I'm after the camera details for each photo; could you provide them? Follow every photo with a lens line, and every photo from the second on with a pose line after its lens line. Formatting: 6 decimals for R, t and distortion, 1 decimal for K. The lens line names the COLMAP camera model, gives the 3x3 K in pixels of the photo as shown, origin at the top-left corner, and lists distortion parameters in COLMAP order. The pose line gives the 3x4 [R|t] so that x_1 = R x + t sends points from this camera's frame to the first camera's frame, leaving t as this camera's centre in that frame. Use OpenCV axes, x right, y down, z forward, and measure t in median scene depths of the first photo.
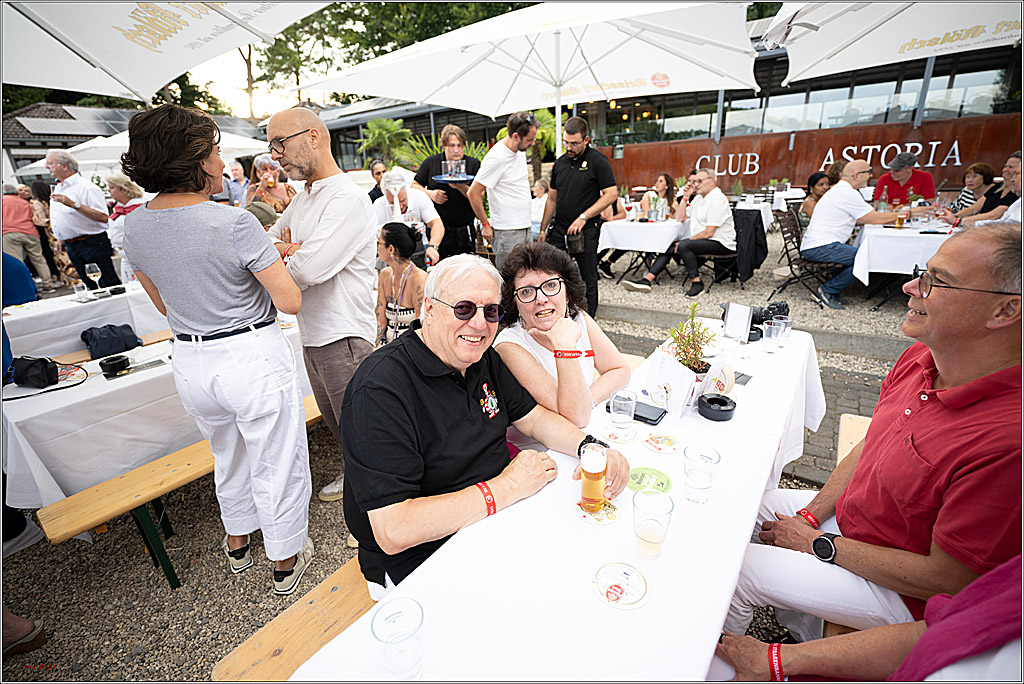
lens RADIAL K [[444.9, 0, 515.4], [0, 444.9, 337.7], [0, 0, 1]] dist [-0.012282, 0.000586]
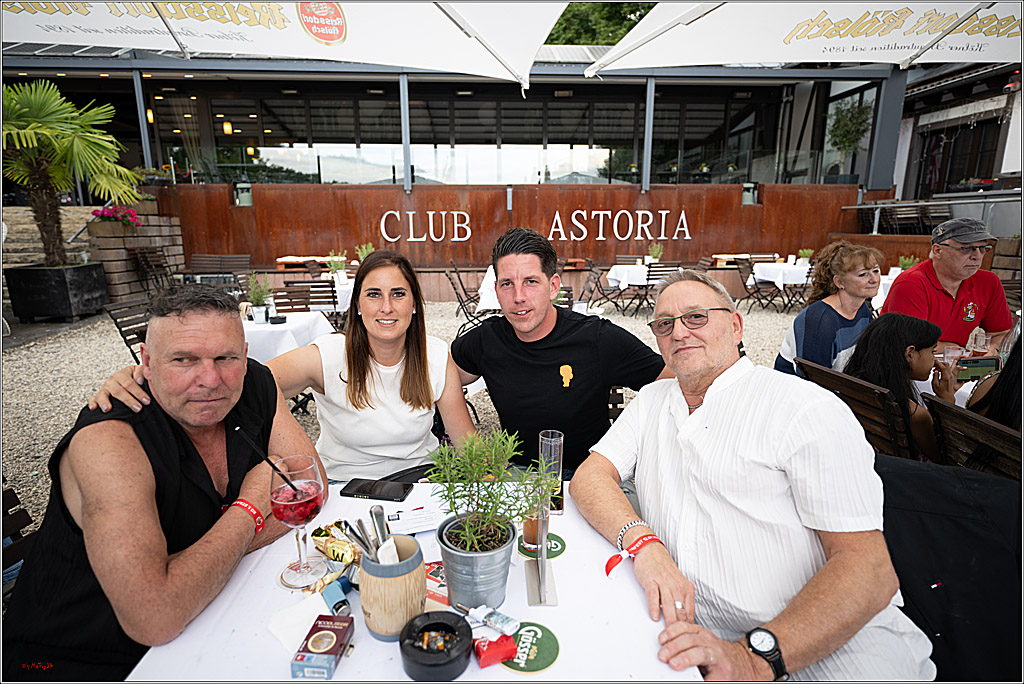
lens RADIAL K [[533.9, 0, 487.5], [0, 533.9, 336.9], [0, 0, 1]] dist [-0.002587, 0.000774]
pose [[0.801422, -0.082531, 0.592378, 0.080349], [0.166725, 0.982001, -0.088747, -0.159282], [-0.574392, 0.169889, 0.800757, 0.379195]]
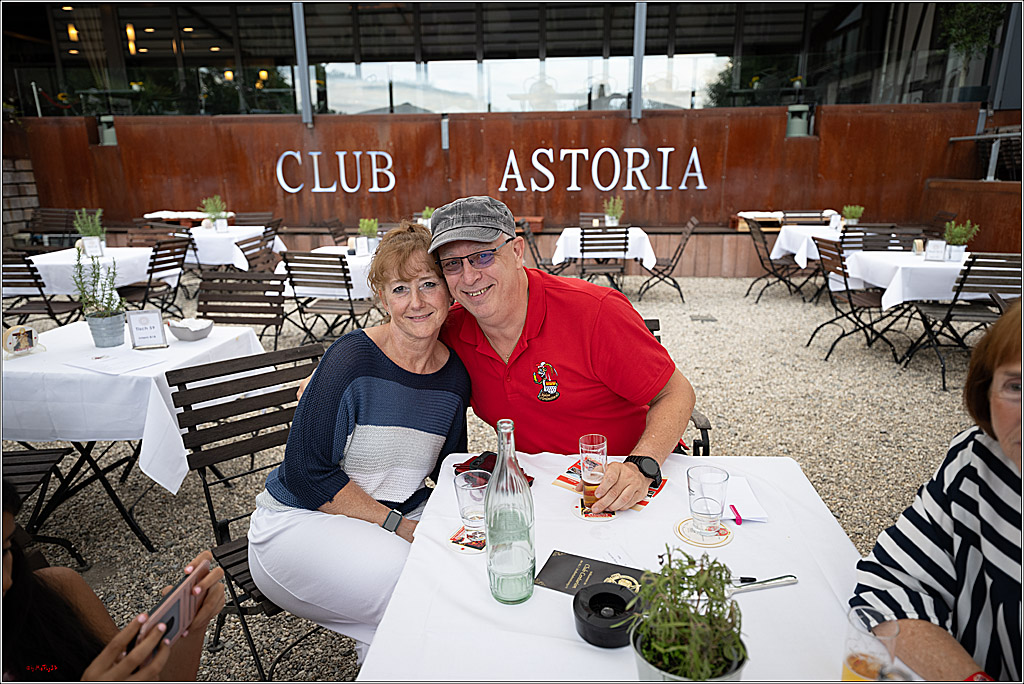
lens RADIAL K [[661.8, 0, 496.7], [0, 661.8, 335.4], [0, 0, 1]] dist [0.018668, 0.003819]
pose [[0.877547, -0.085105, 0.471878, 0.295842], [0.129407, 0.989641, -0.062172, -0.157648], [-0.461699, 0.115623, 0.879469, 0.326876]]
